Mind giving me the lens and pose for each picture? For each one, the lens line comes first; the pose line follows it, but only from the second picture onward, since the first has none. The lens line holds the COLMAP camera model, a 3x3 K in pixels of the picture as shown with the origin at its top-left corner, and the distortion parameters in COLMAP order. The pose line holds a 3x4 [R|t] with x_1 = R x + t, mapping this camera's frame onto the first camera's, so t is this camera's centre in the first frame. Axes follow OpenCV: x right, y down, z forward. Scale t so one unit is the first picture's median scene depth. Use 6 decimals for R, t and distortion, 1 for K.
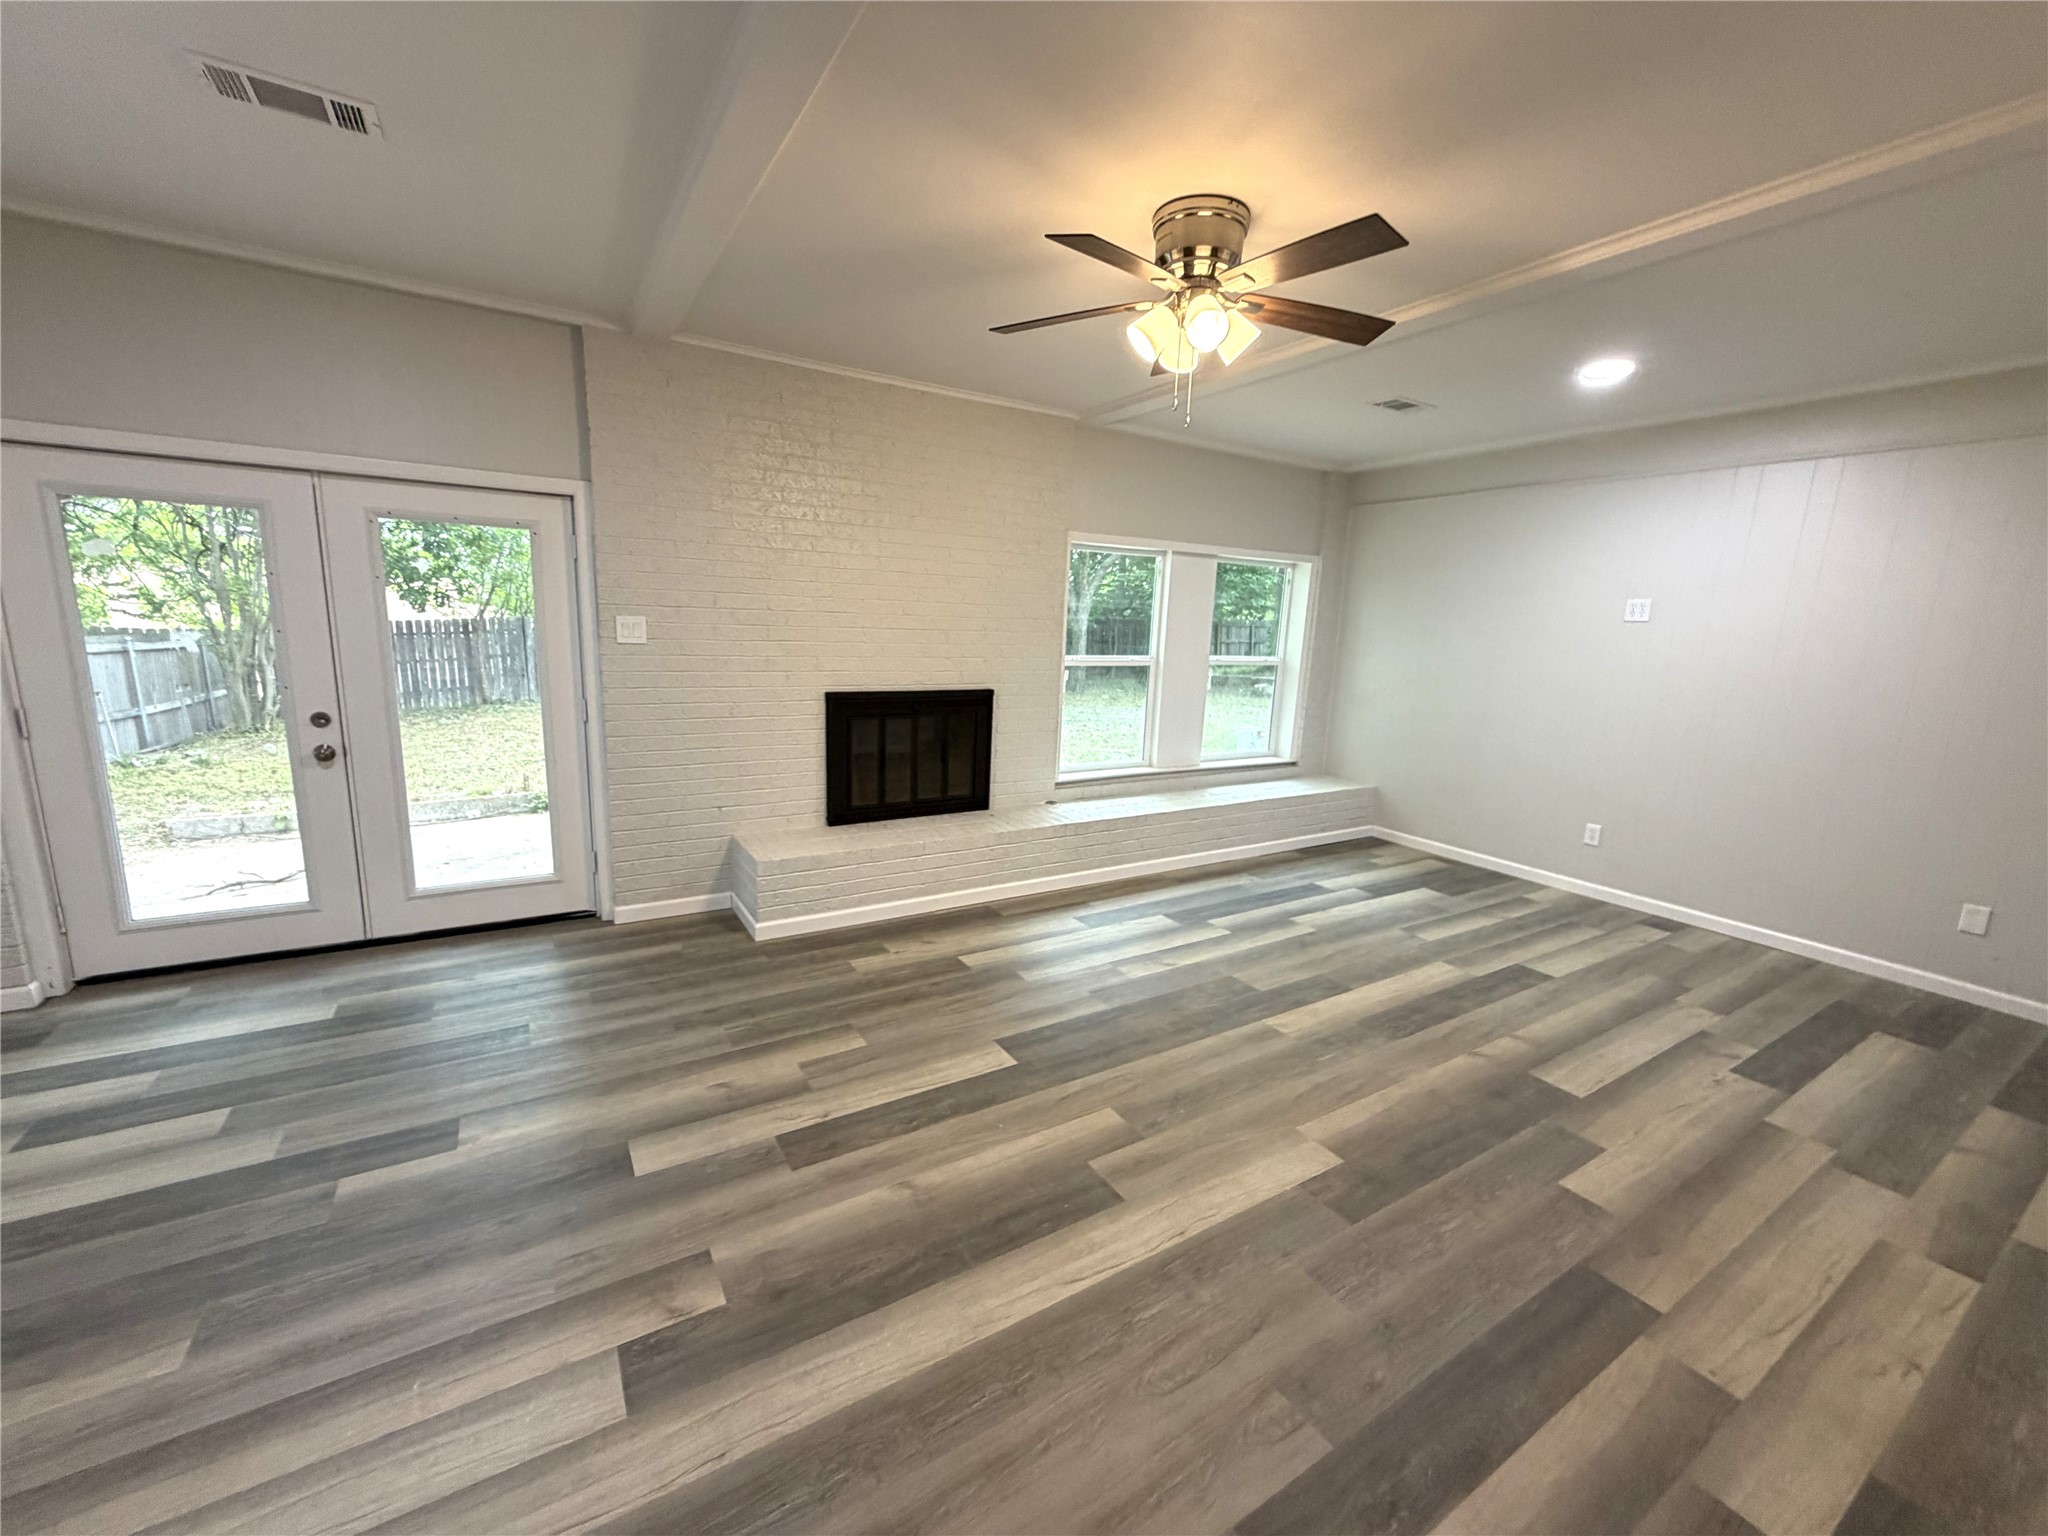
lens RADIAL K [[816.6, 0, 1024.0], [0, 816.6, 768.0], [0, 0, 1]] dist [-0.002093, -0.000045]
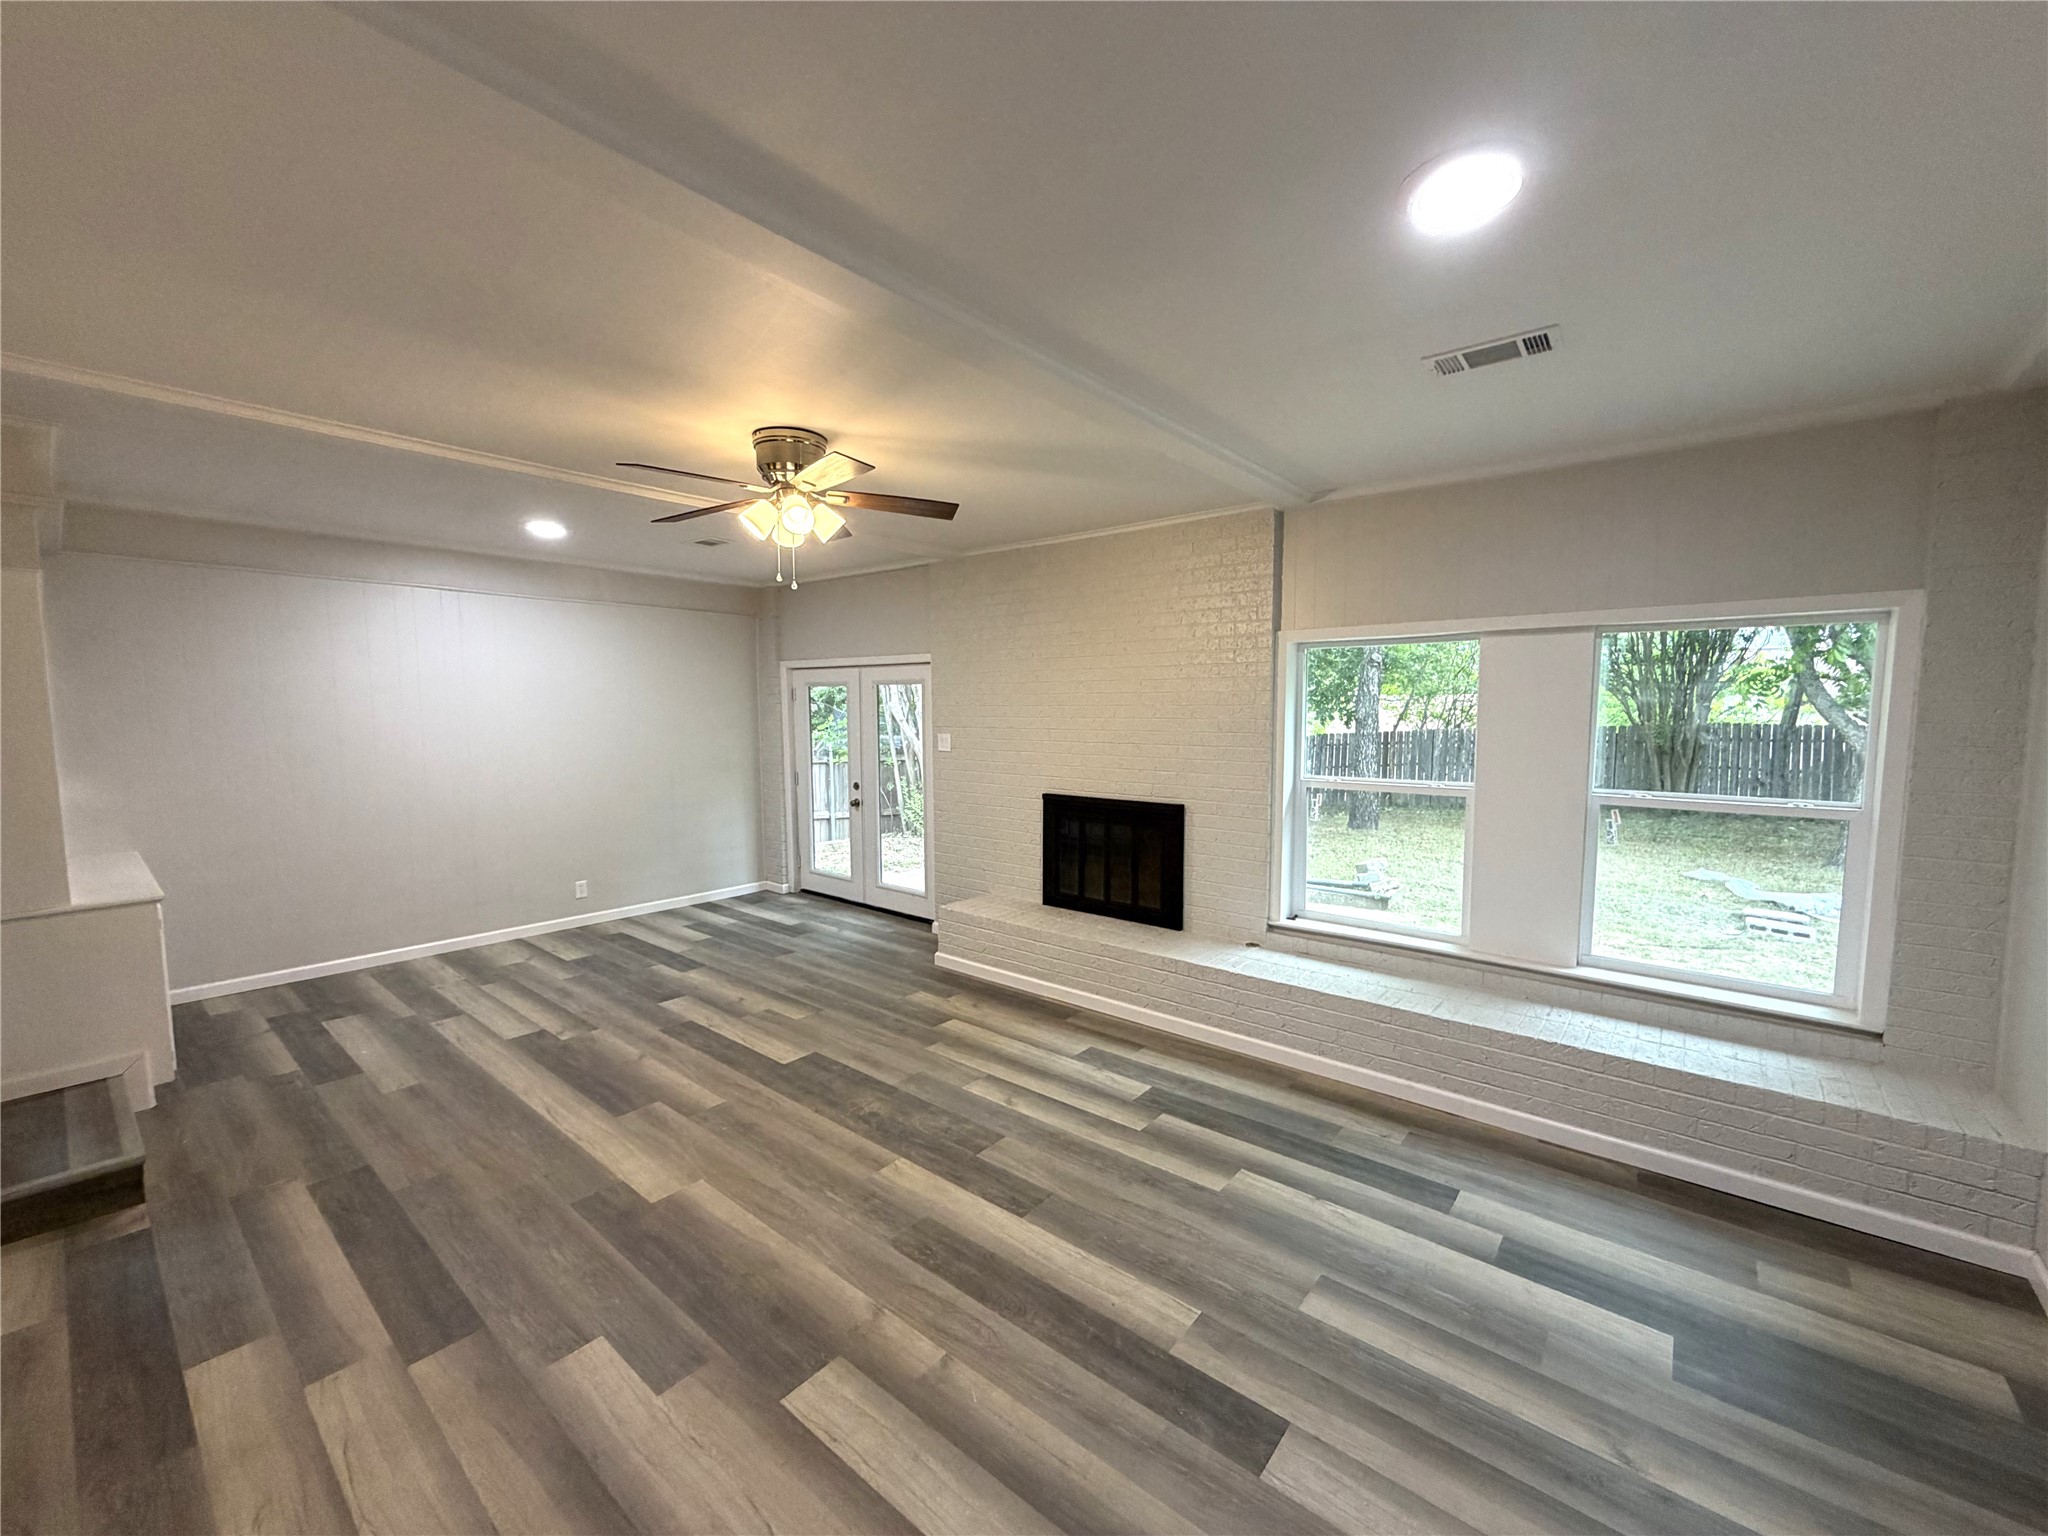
lens RADIAL K [[816.6, 0, 1024.0], [0, 816.6, 768.0], [0, 0, 1]] dist [-0.002093, -0.000045]
pose [[0.322916, 0.034771, -0.945789, 1.226195], [-0.161492, 0.986694, -0.018863, -0.138039], [0.932548, 0.158829, 0.324234, 0.769866]]
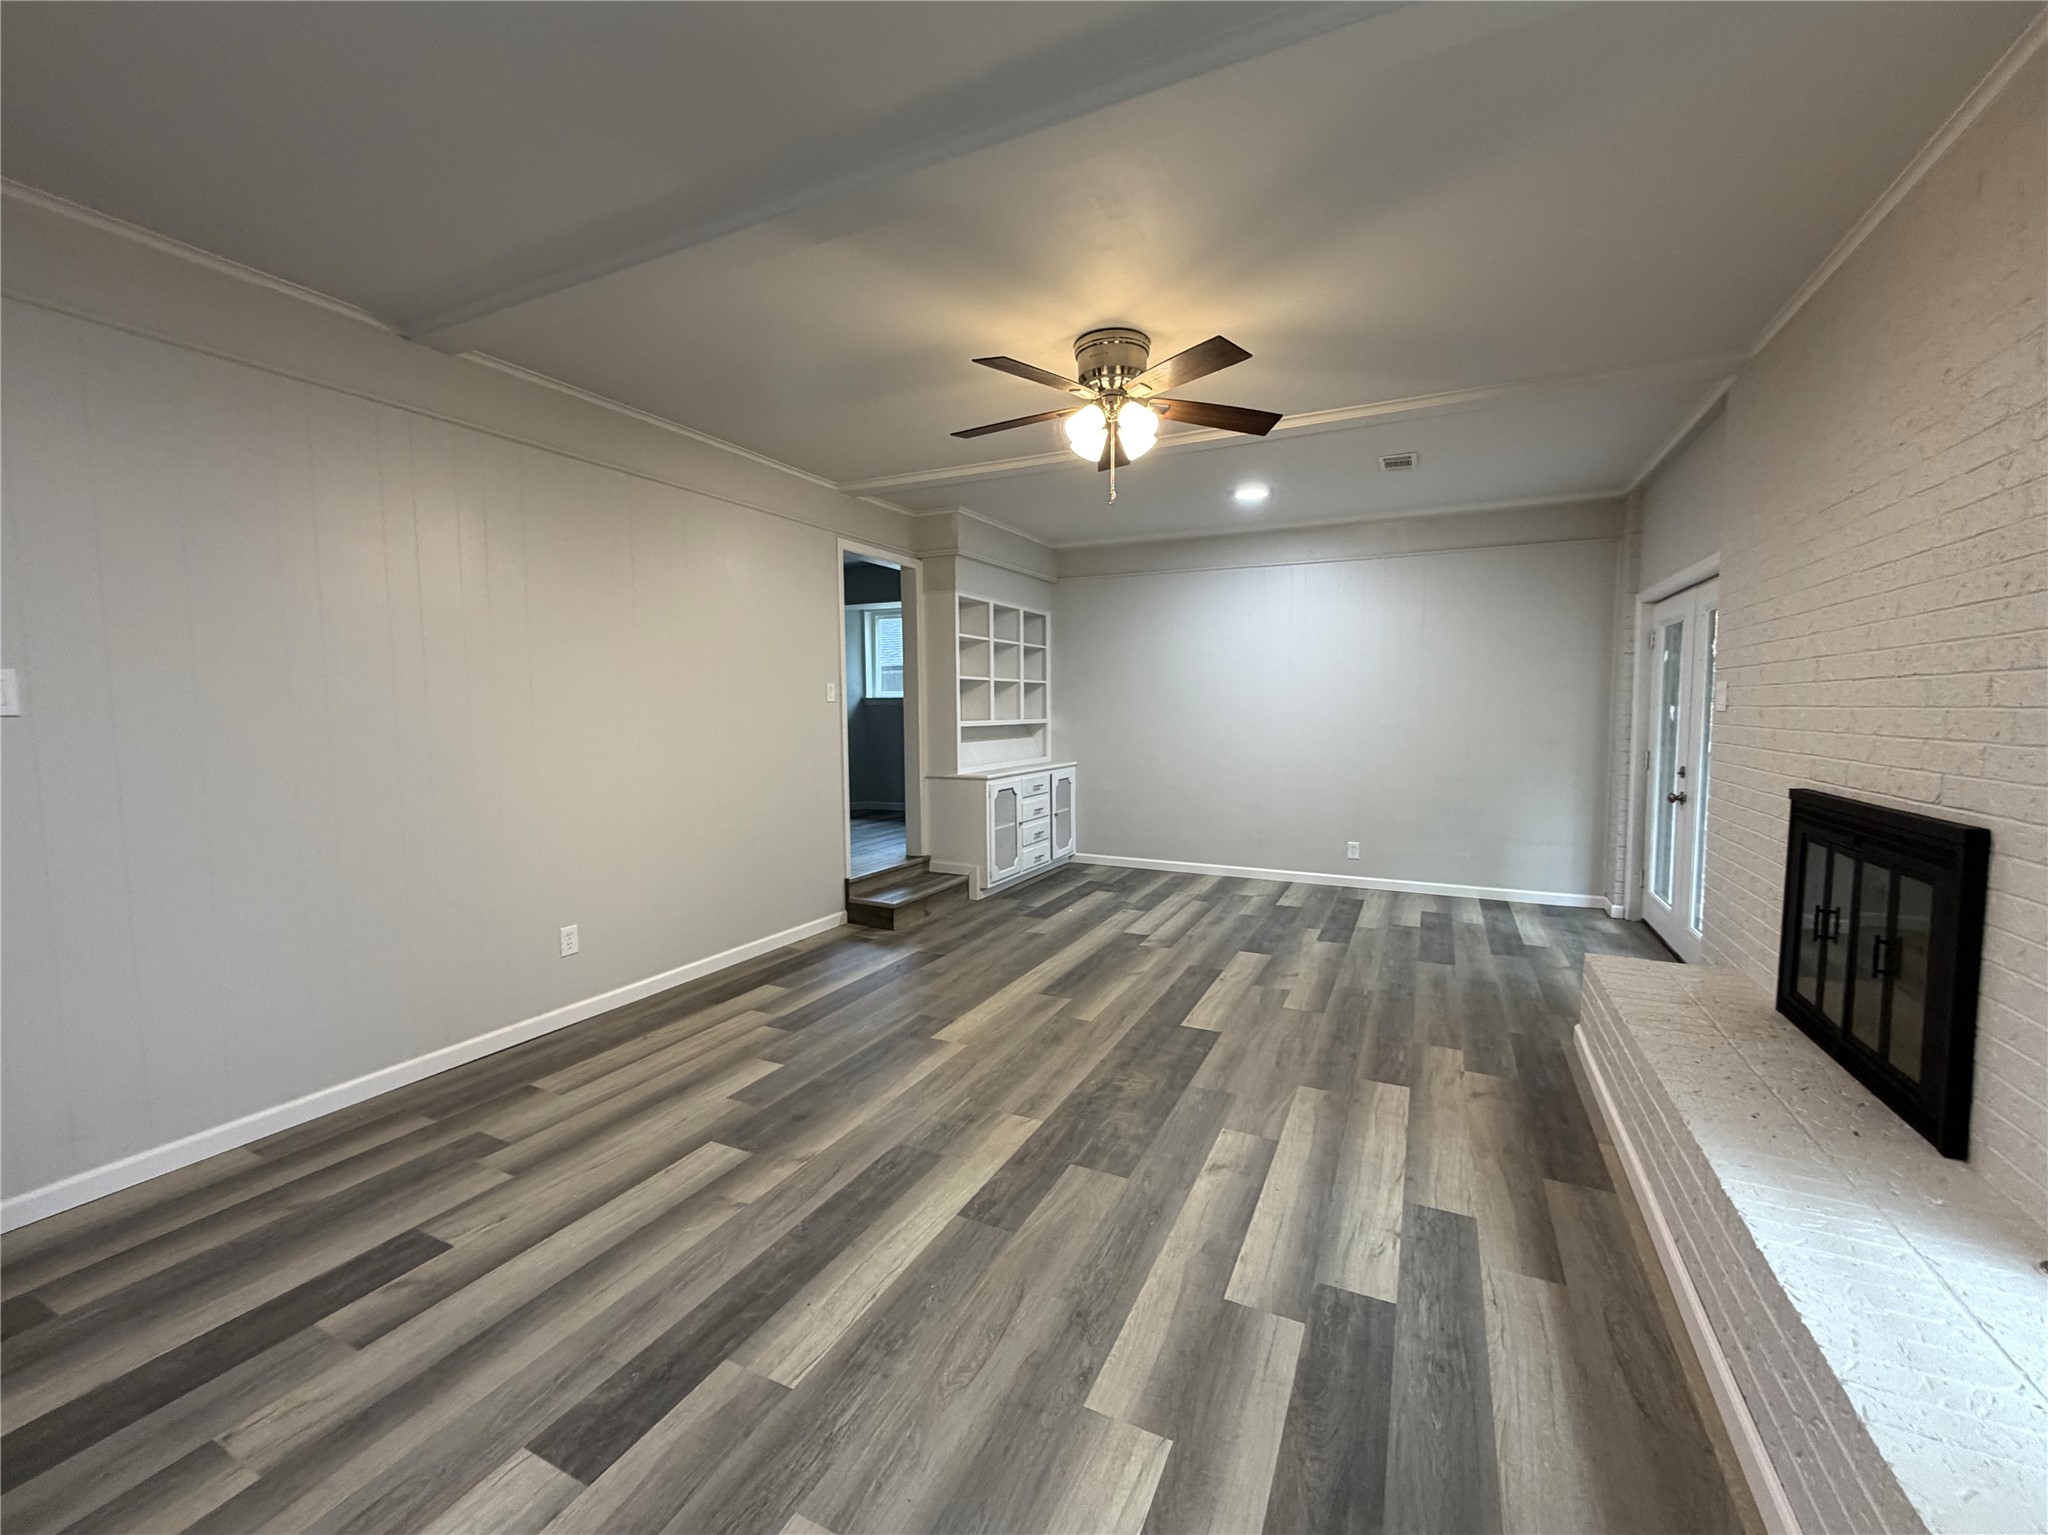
lens RADIAL K [[841.4, 0, 1024.0], [0, 841.4, 767.5], [0, 0, 1]] dist [-0.001298, -0.000174]
pose [[-0.844014, 0.005350, -0.536295, 0.783392], [-0.125282, 0.970319, 0.206847, -0.223402], [0.521484, 0.241770, -0.818292, 1.637449]]
